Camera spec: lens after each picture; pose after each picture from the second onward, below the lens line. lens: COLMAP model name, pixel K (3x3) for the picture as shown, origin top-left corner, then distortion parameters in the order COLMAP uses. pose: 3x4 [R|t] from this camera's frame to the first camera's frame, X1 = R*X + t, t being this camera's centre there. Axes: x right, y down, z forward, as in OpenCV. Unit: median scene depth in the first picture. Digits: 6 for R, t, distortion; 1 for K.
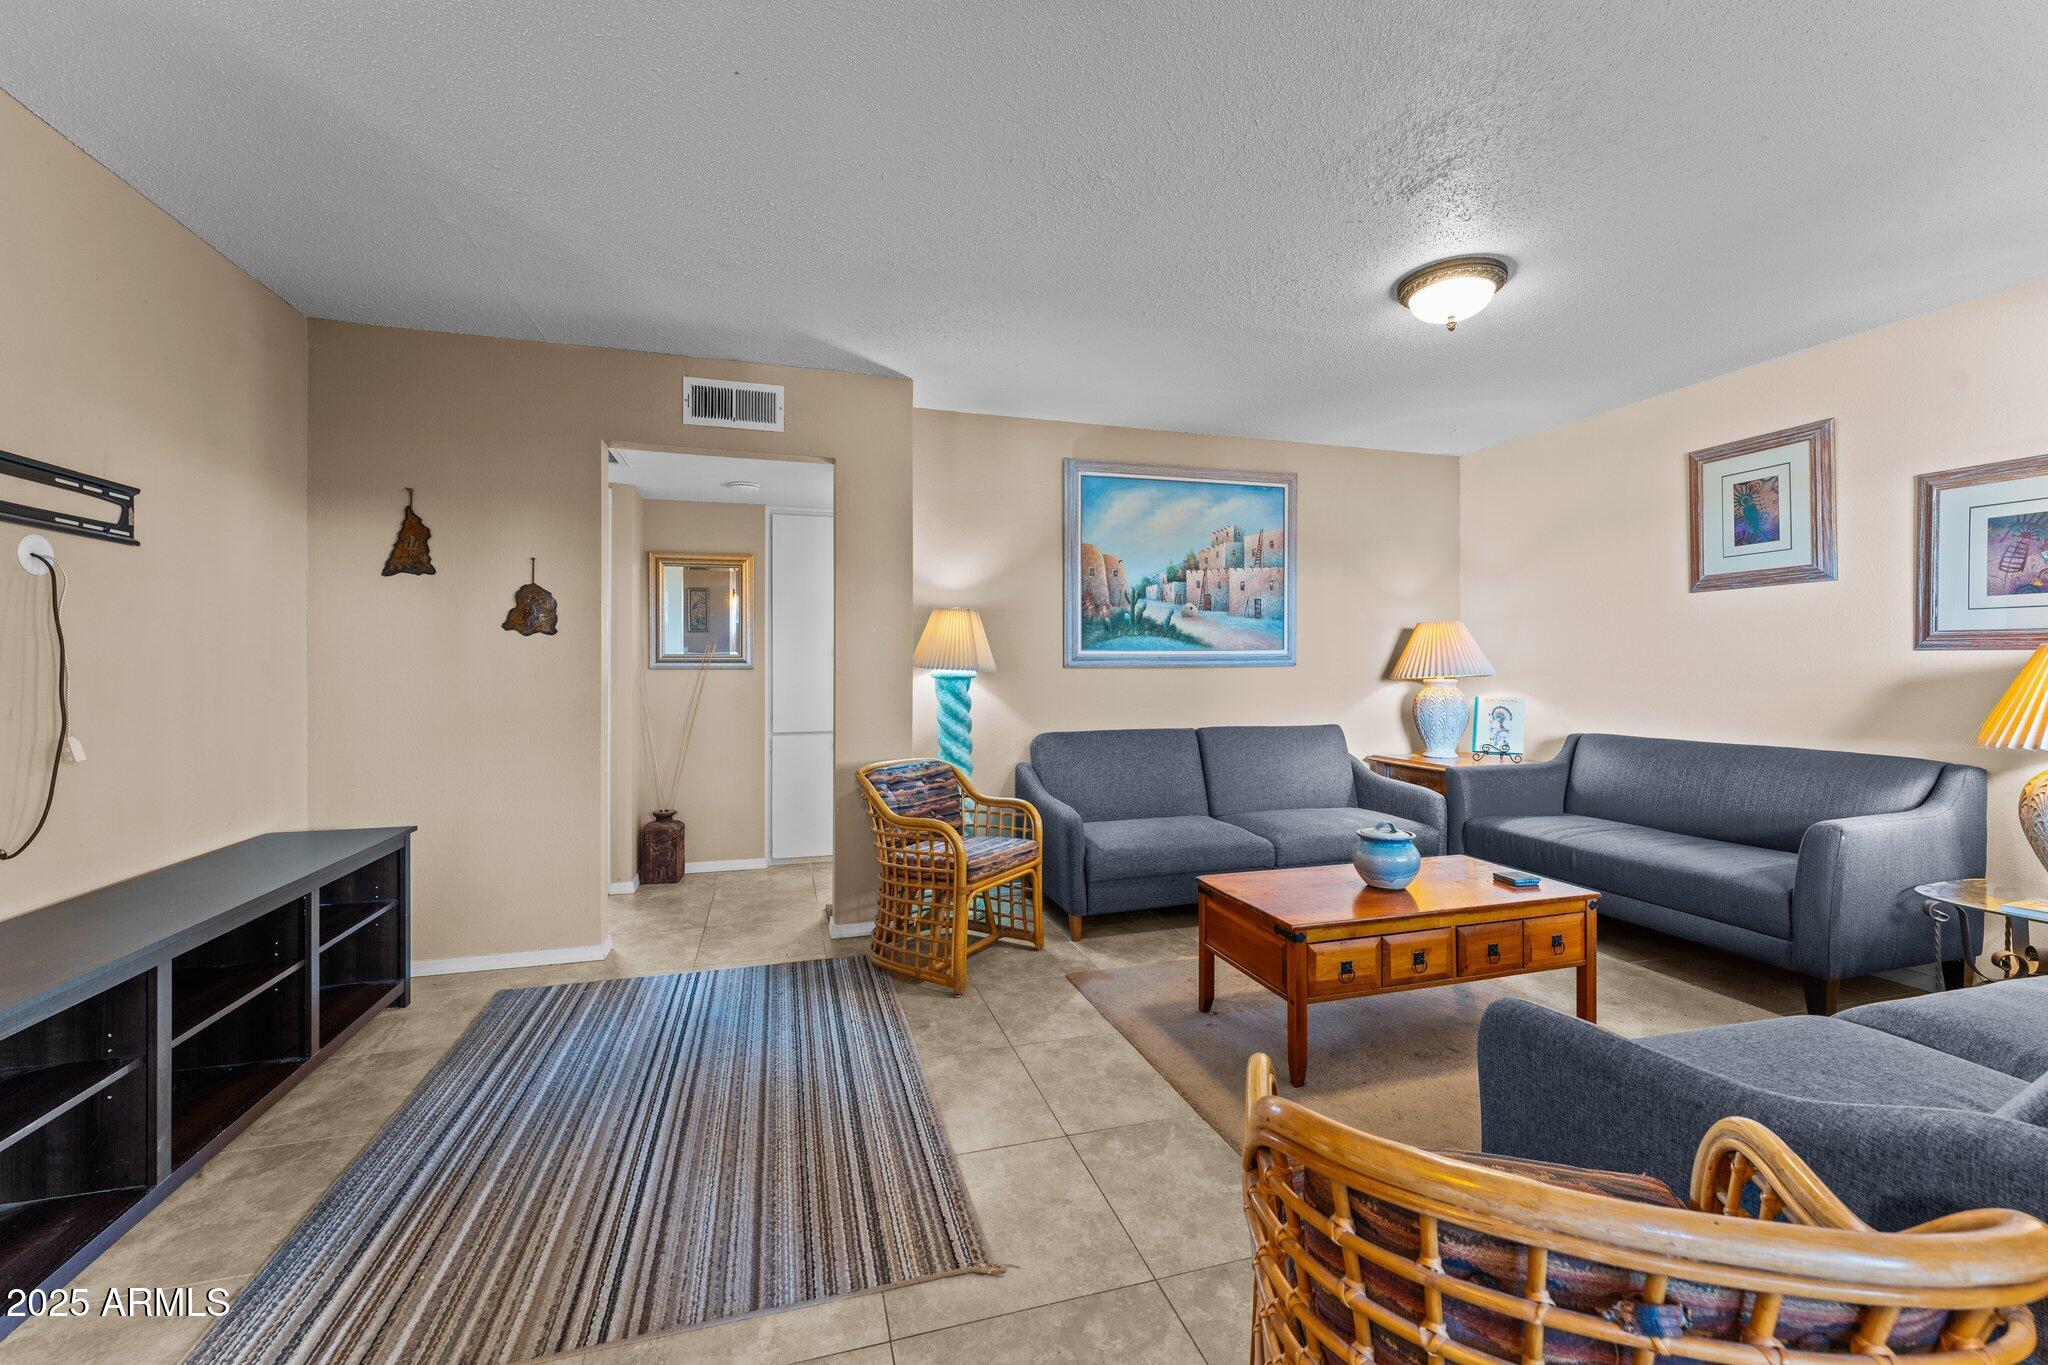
lens RADIAL K [[814.7, 0, 1020.0], [0, 814.7, 678.4], [0, 0, 1]] dist [0.000230, -0.000245]
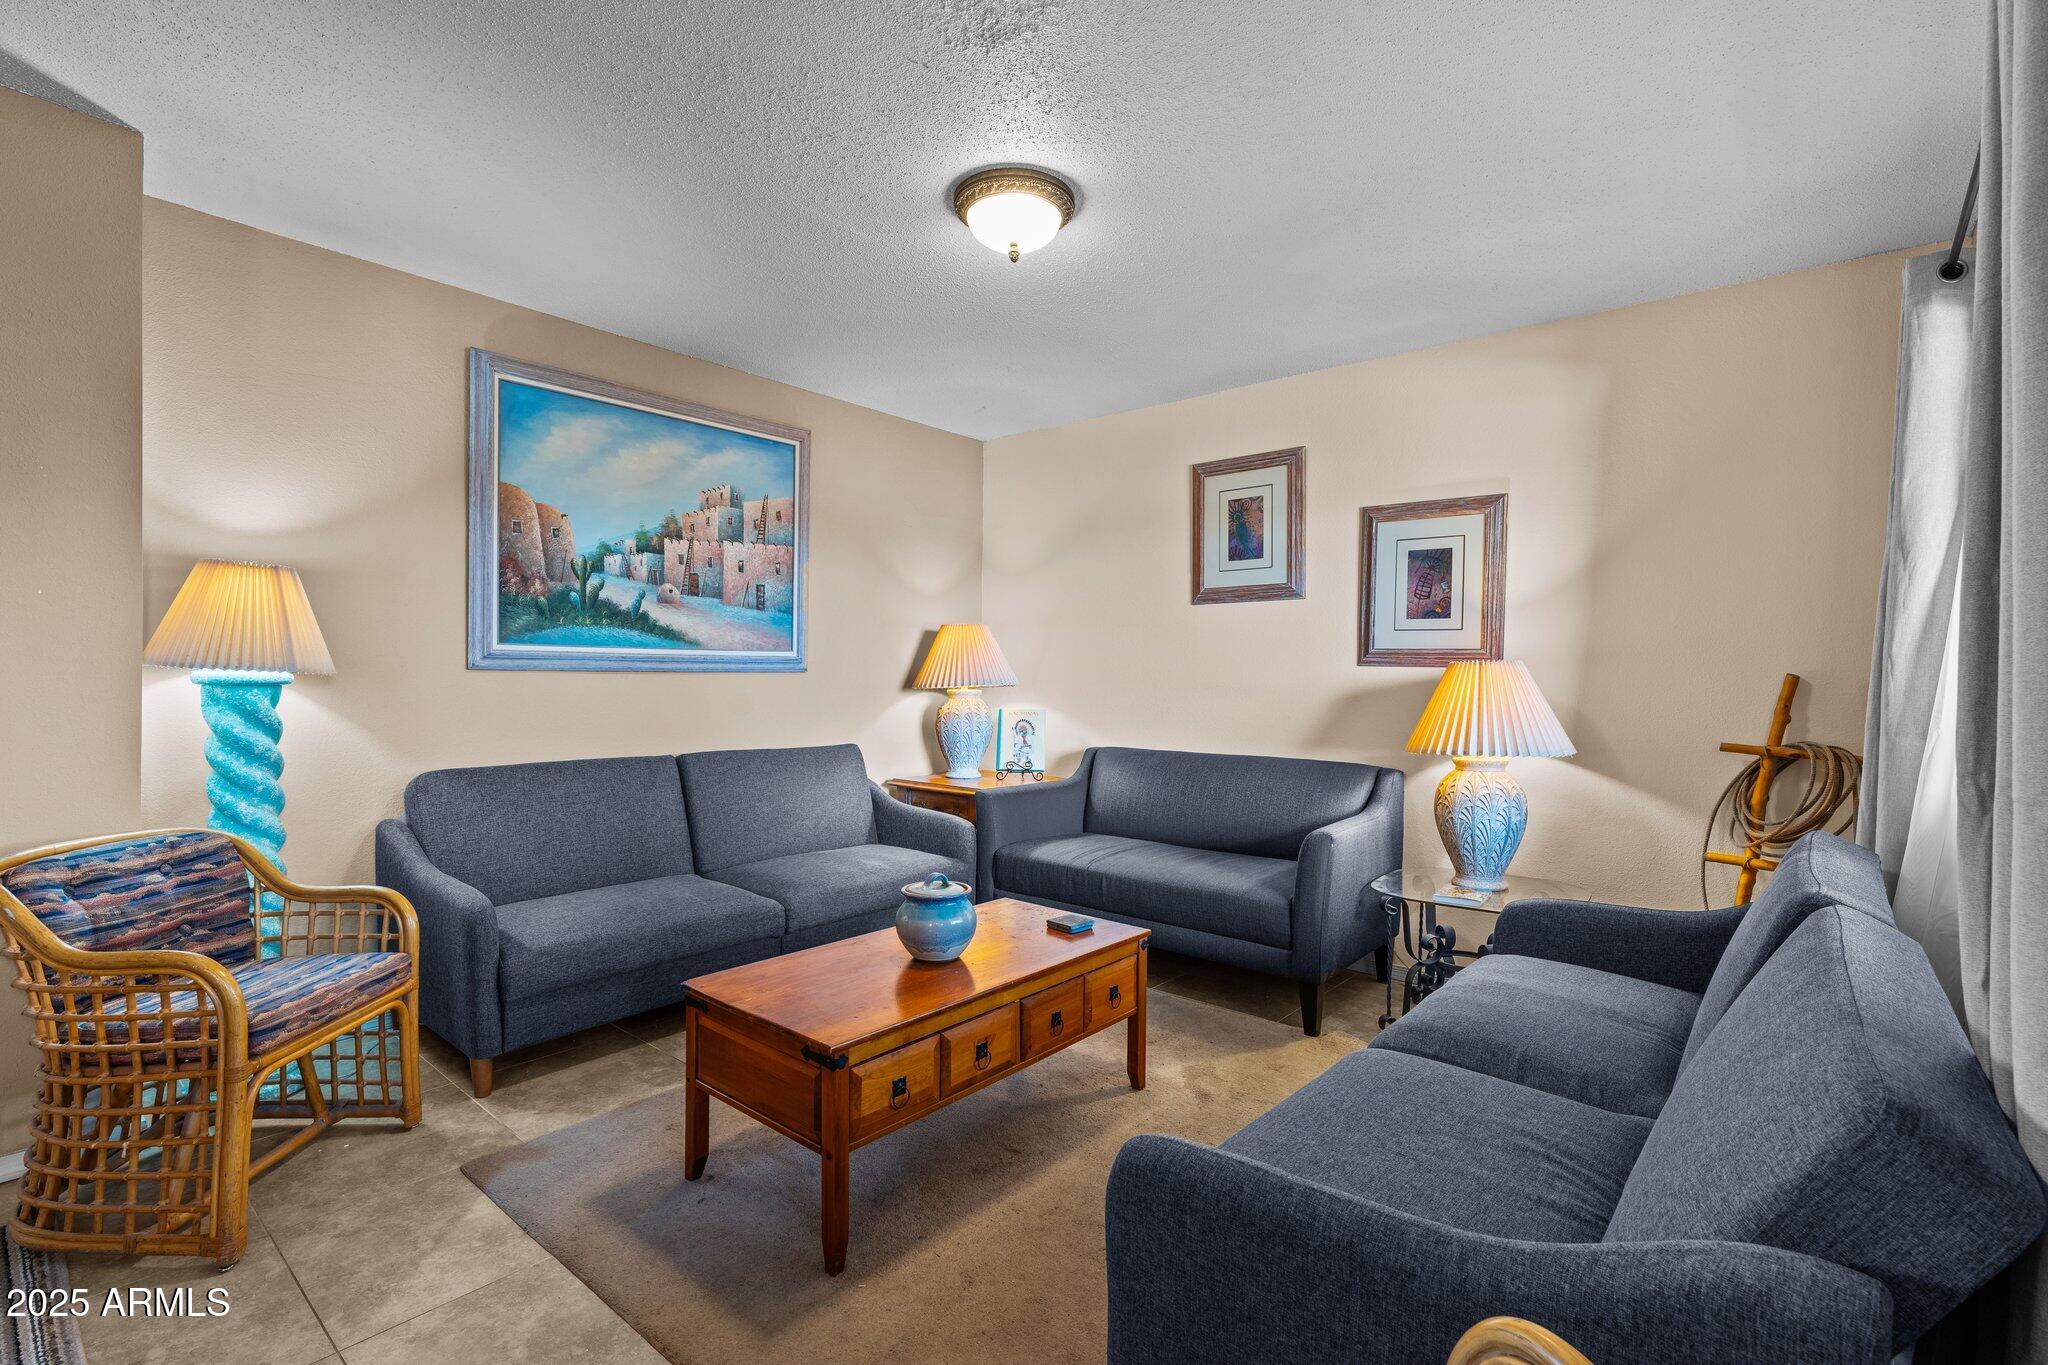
lens RADIAL K [[930.5, 0, 1023.5], [0, 930.5, 687.3], [0, 0, 1]] dist [-0.004073, -0.000202]
pose [[0.837324, 0.005680, 0.546678, 0.025032], [-0.006414, 0.999979, -0.000565, -0.001639], [-0.546670, -0.003034, 0.837343, 0.163734]]
